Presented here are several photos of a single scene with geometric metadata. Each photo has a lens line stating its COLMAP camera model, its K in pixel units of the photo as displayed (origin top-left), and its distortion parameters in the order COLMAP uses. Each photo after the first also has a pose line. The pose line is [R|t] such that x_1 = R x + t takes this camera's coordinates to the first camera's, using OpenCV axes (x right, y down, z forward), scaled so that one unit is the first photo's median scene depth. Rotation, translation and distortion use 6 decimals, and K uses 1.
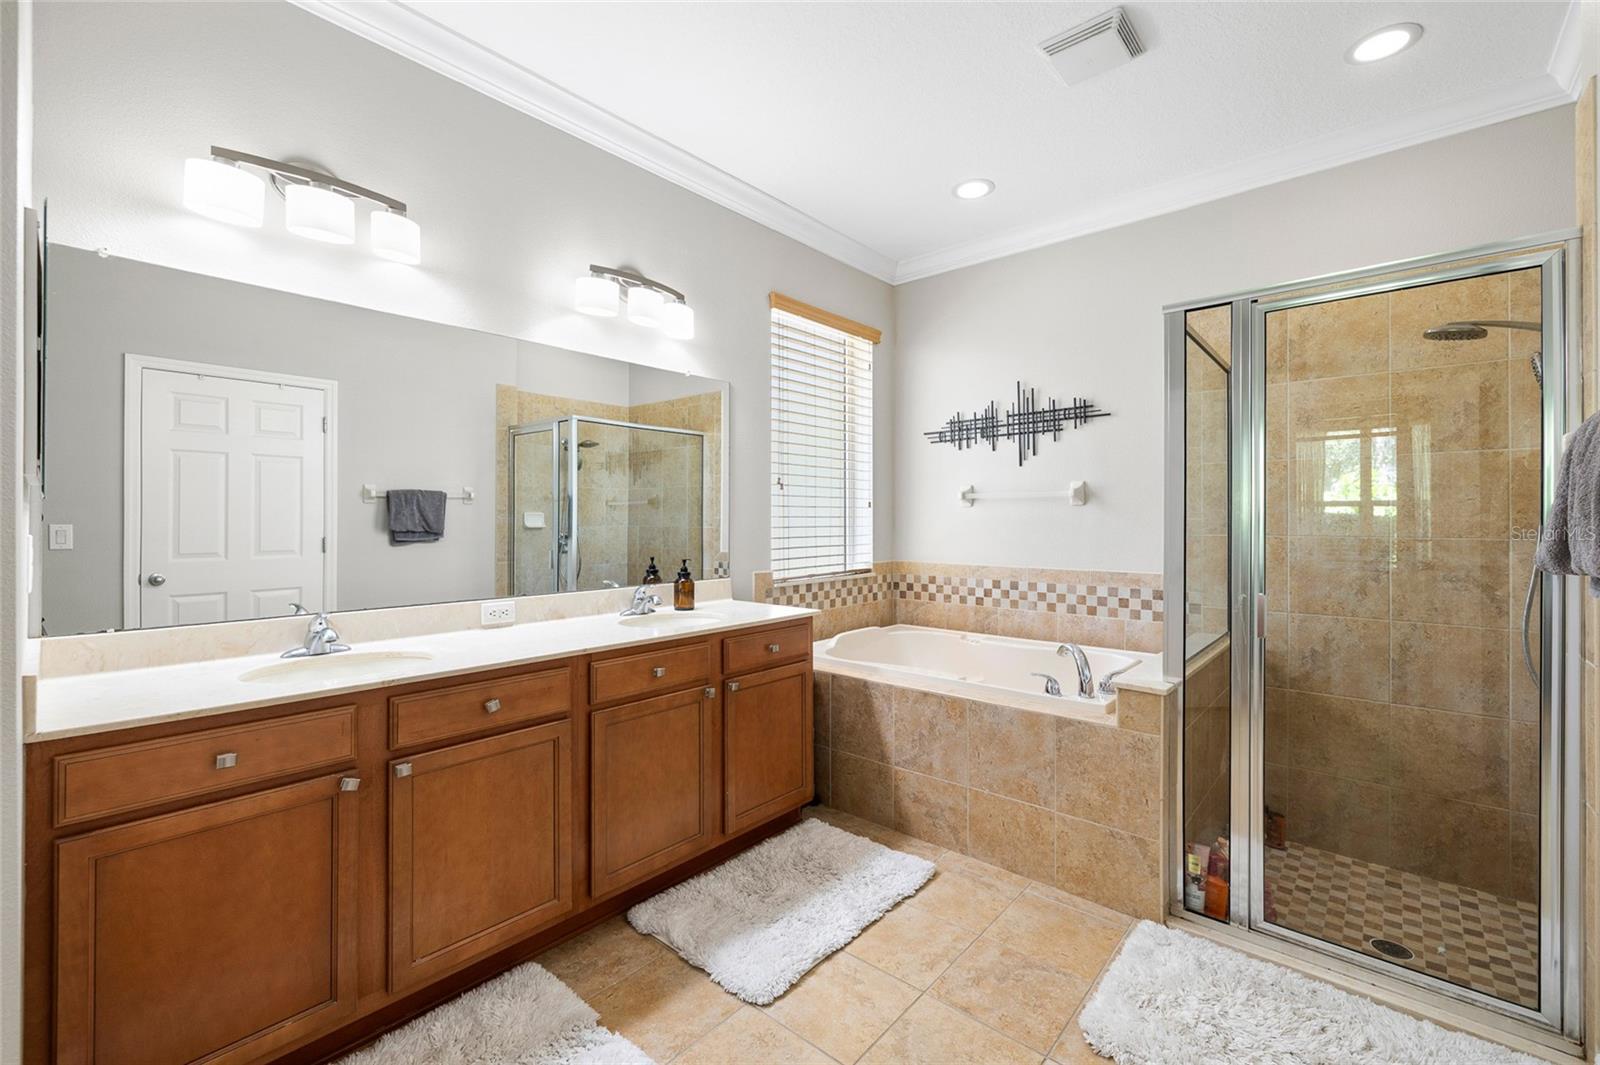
lens RADIAL K [[679.2, 0, 799.6], [0, 679.2, 507.7], [0, 0, 1]] dist [0.001077, -0.000217]
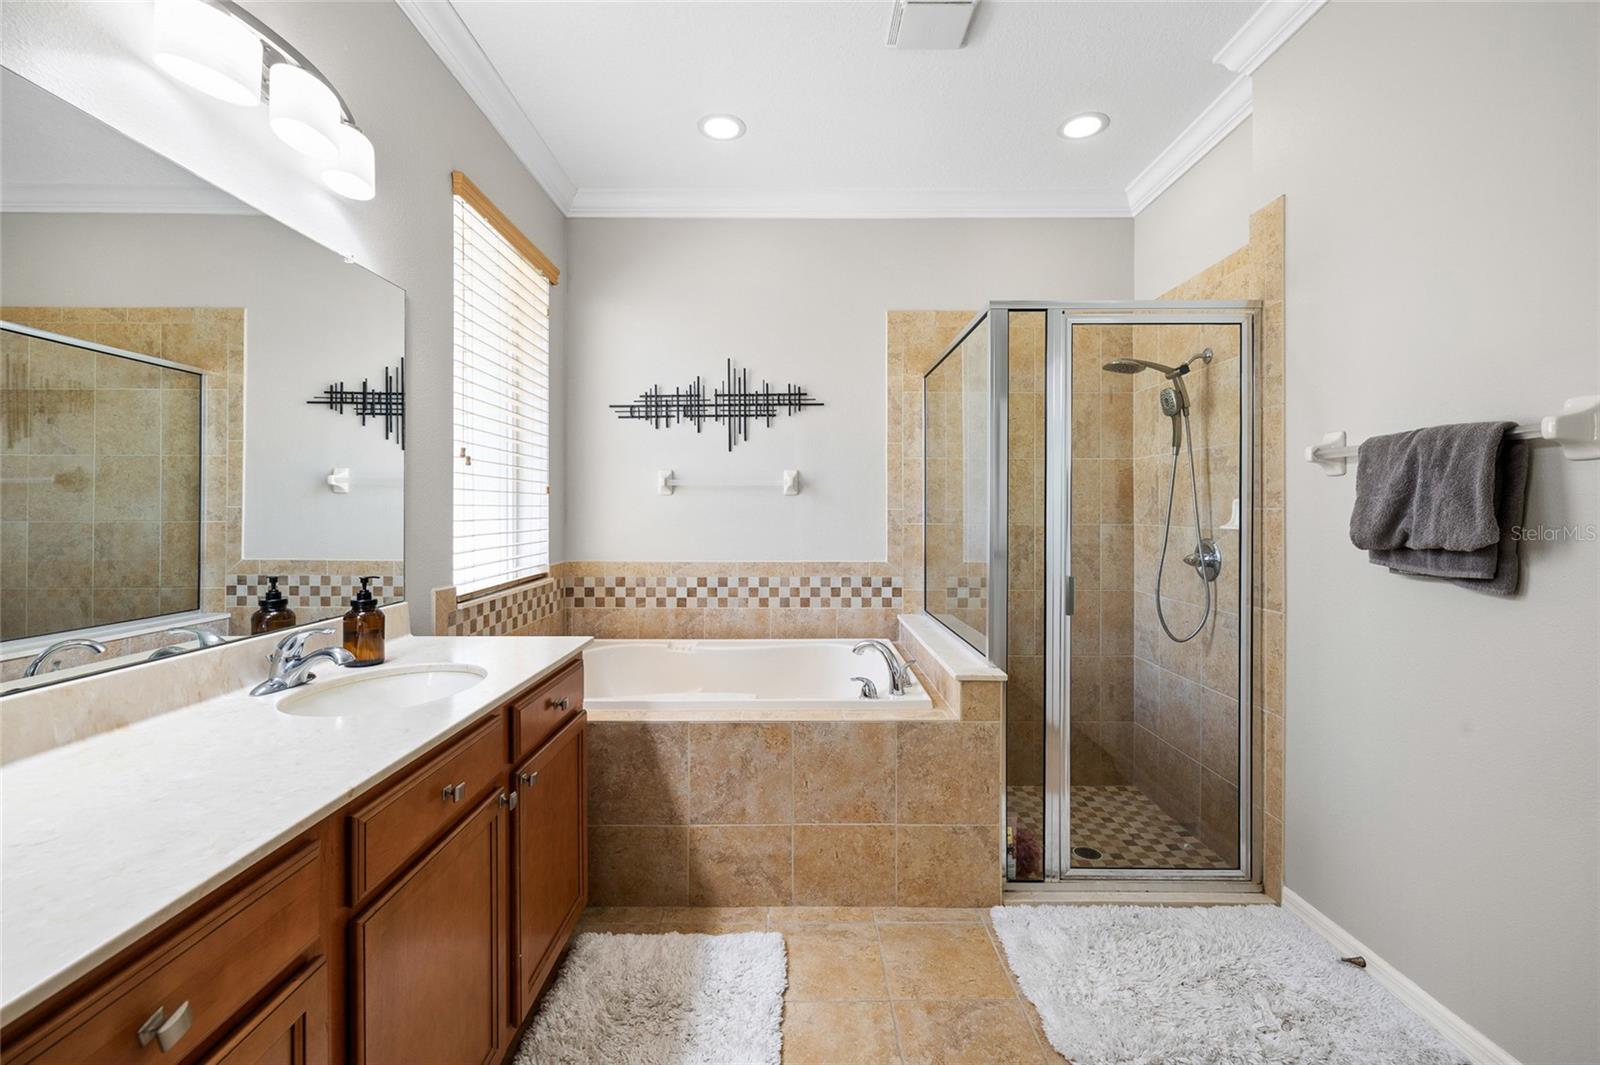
lens RADIAL K [[679.2, 0, 799.6], [0, 679.2, 507.7], [0, 0, 1]] dist [0.001077, -0.000217]
pose [[0.750241, 0.003595, 0.661155, -0.226325], [-0.011826, 0.999898, 0.007982, 0.006738], [-0.661059, -0.013807, 0.750207, 0.268610]]
